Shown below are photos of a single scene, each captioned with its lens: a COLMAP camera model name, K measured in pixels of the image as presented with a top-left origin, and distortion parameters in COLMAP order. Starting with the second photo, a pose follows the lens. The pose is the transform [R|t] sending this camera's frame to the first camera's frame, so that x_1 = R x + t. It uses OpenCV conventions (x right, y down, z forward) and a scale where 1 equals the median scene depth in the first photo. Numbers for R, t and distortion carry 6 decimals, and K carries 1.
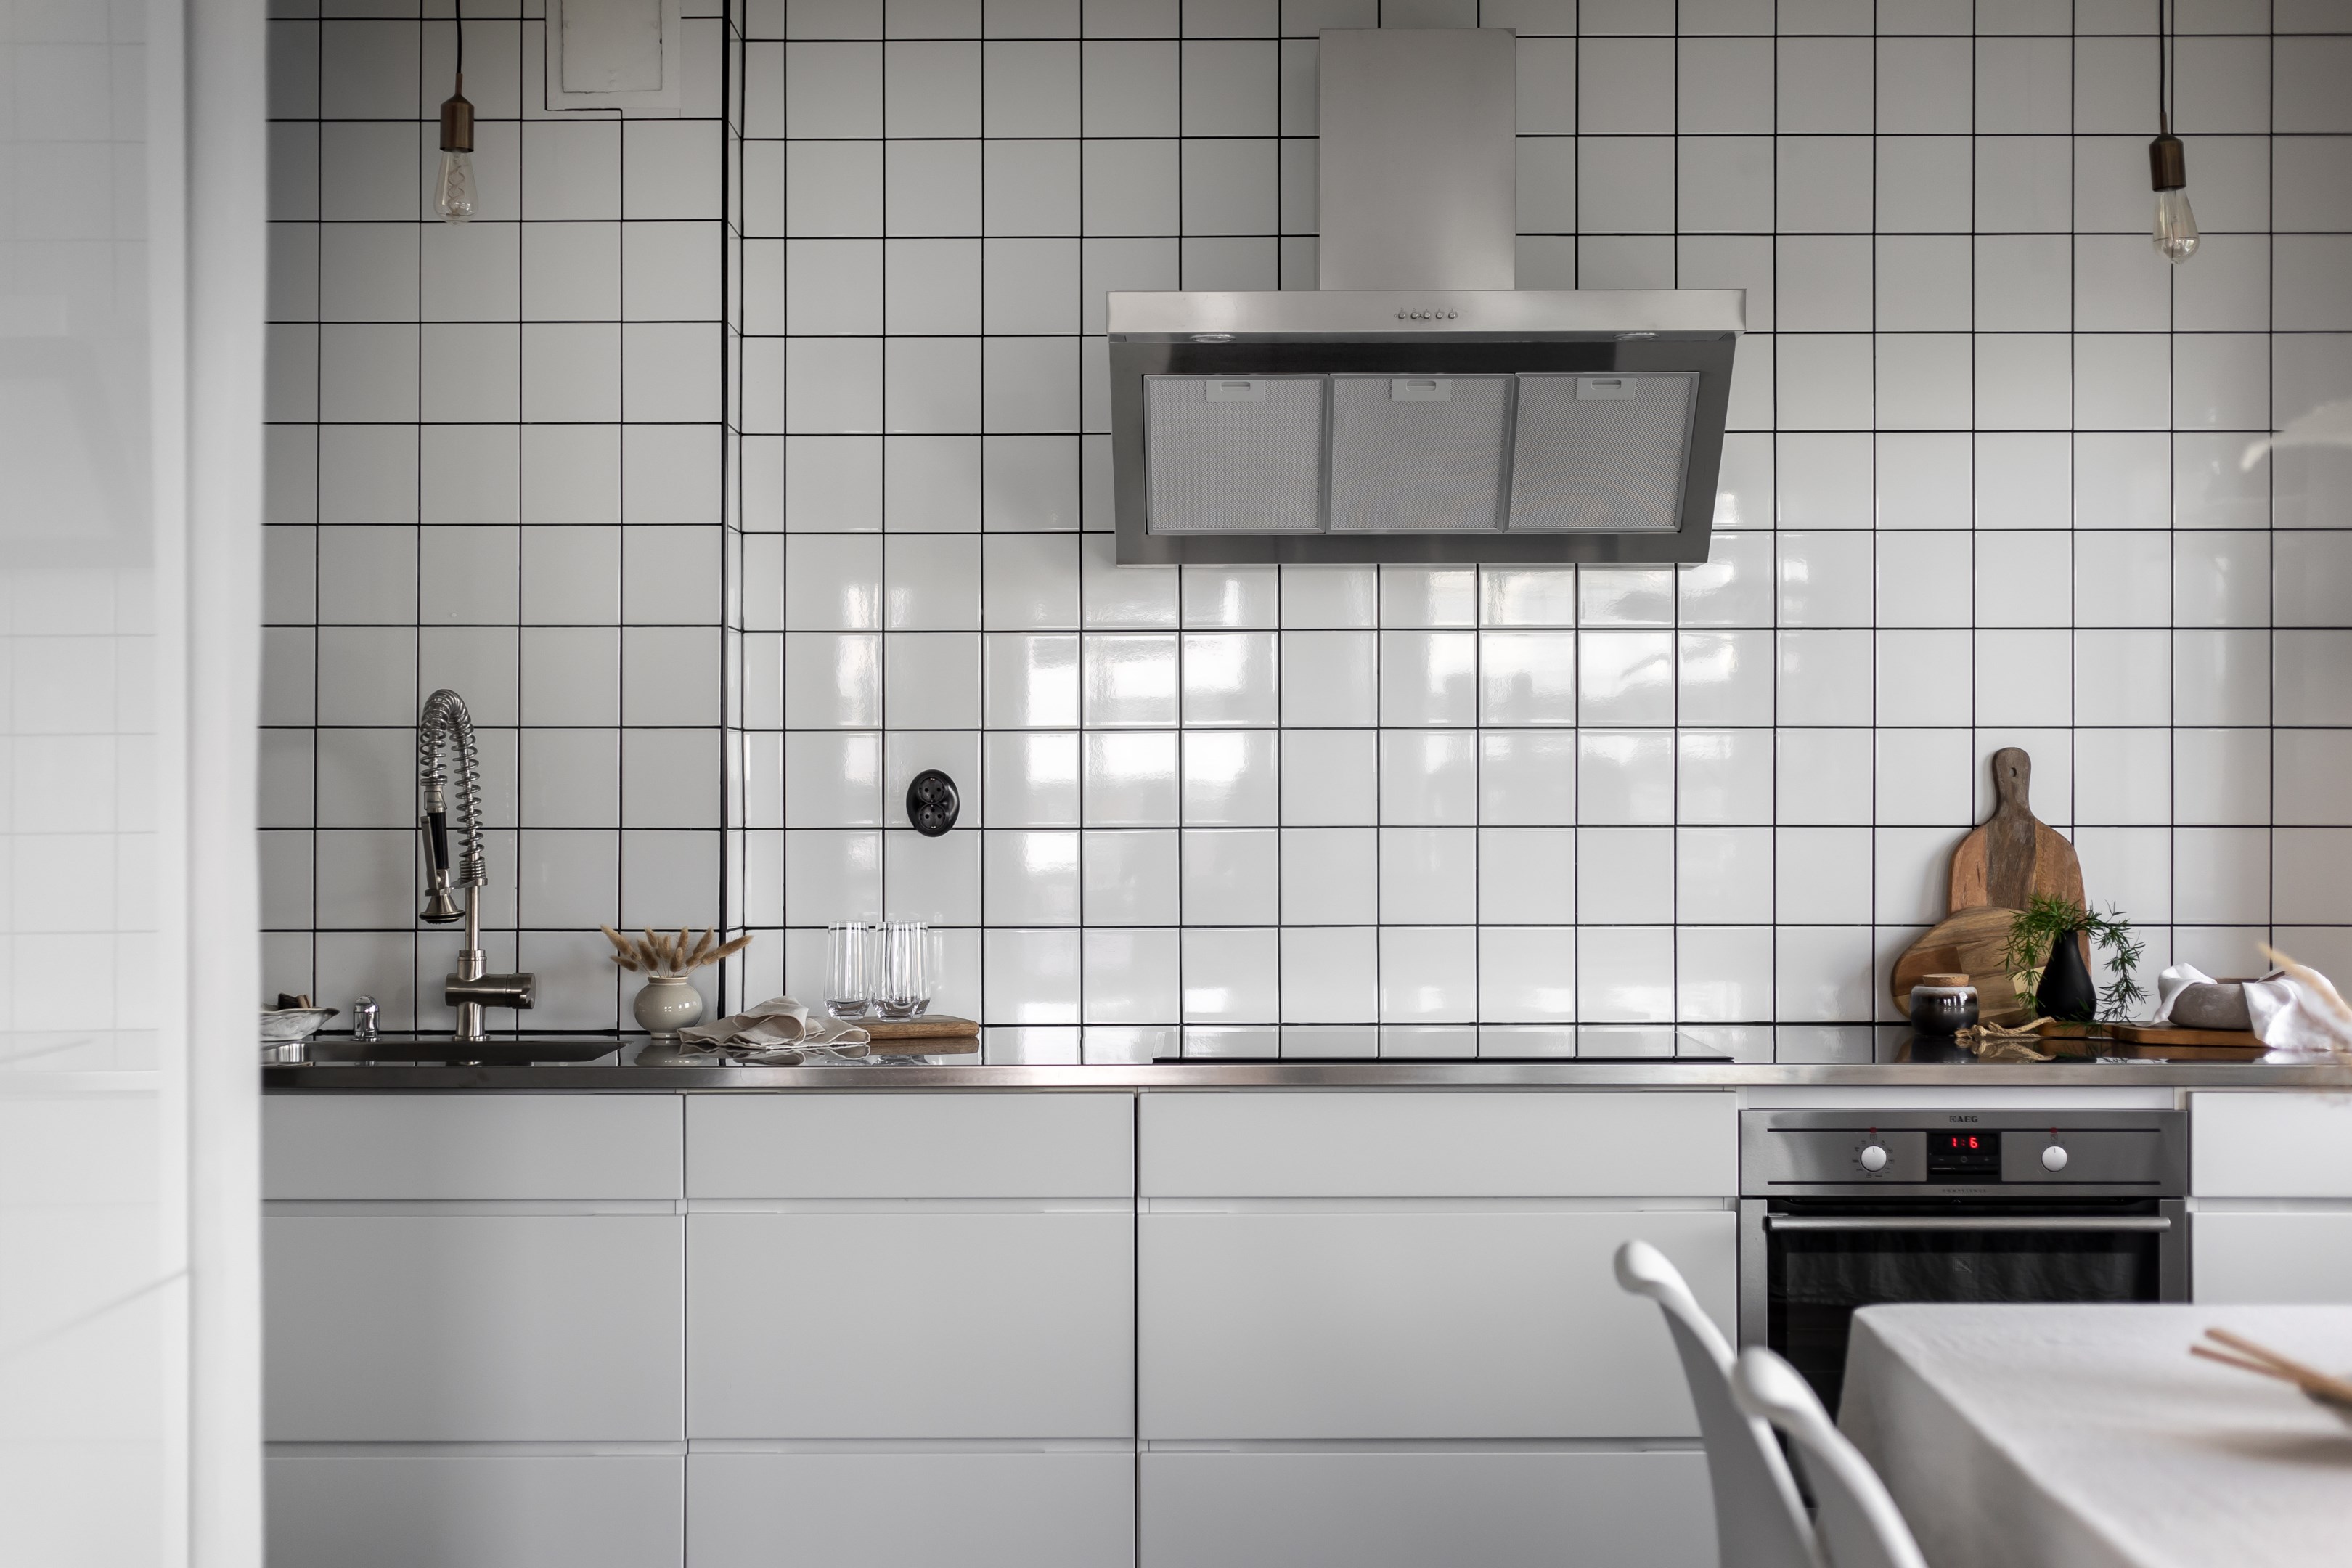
lens RADIAL K [[3472.6, 0, 1175.4], [0, 3472.6, 777.5], [0, 0, 1]] dist [-0.004204, 0.000000]
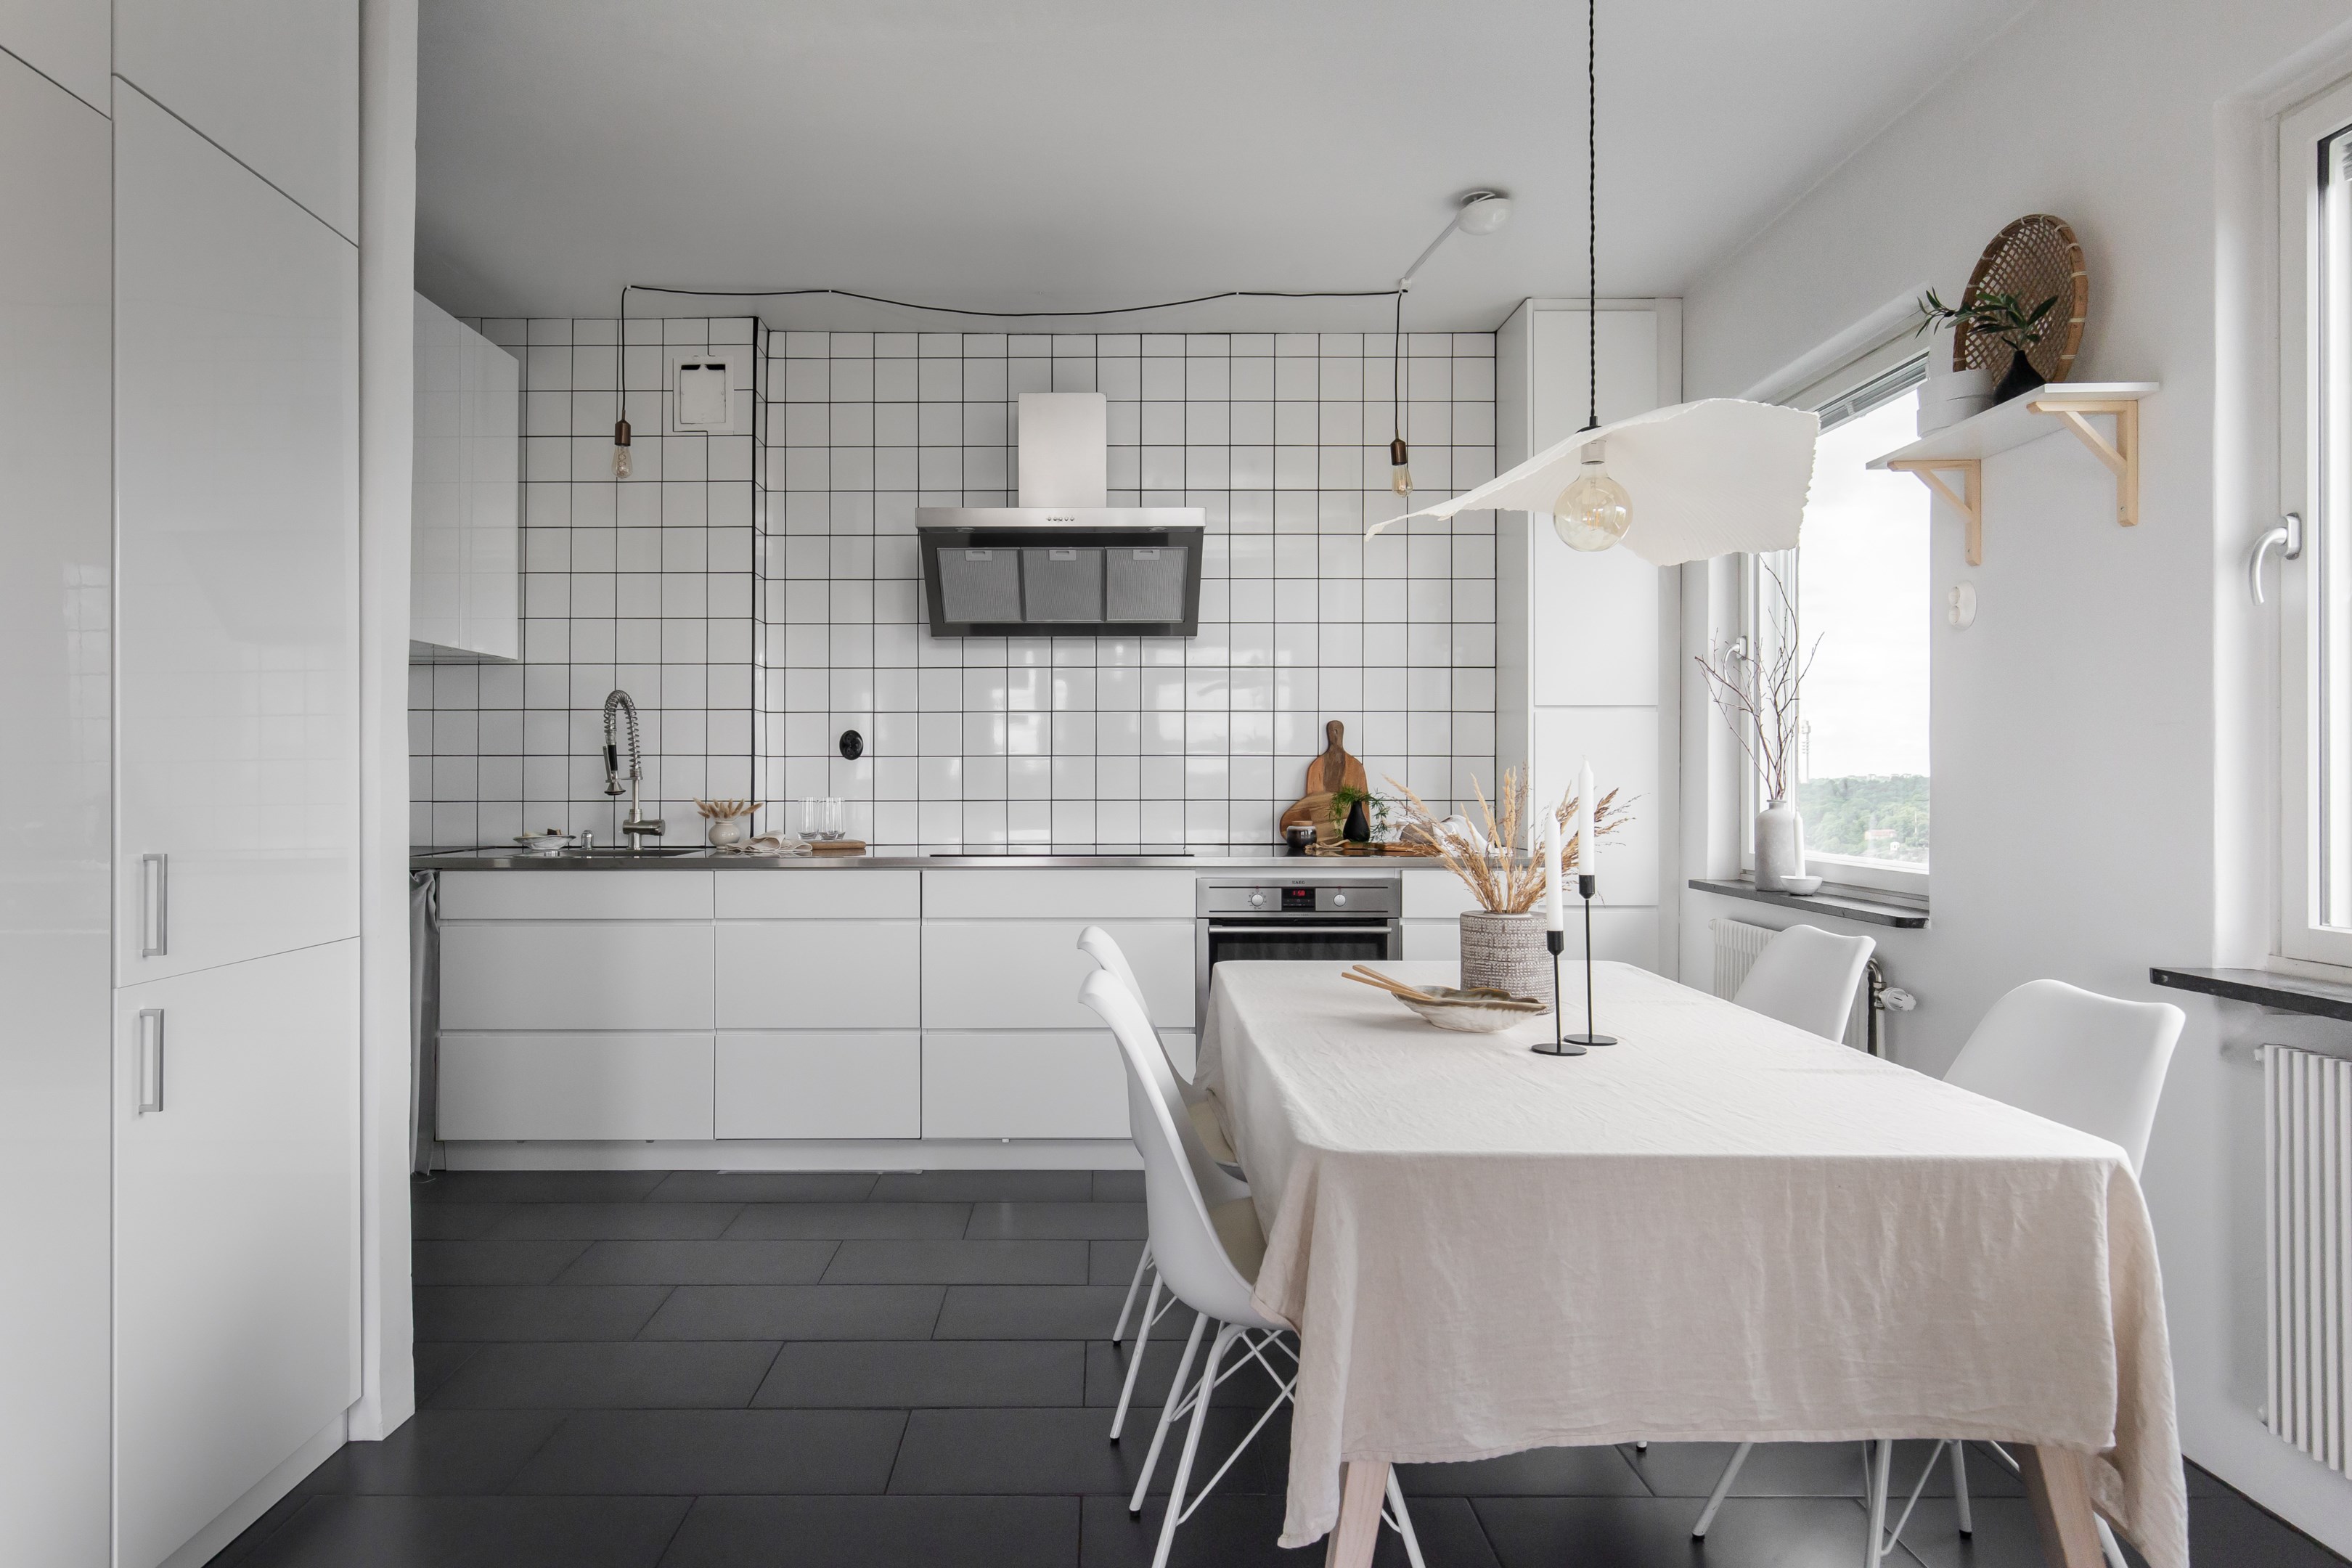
lens RADIAL K [[1398.1, 0, 1090.0], [0, 1398.1, 779.2], [0, 0, 1]] dist [0.003233, -0.001473]
pose [[0.999975, 0.000278, 0.007013, 0.079830], [-0.000297, 0.999996, 0.002686, 0.027754], [-0.007012, -0.002688, 0.999972, 0.105902]]
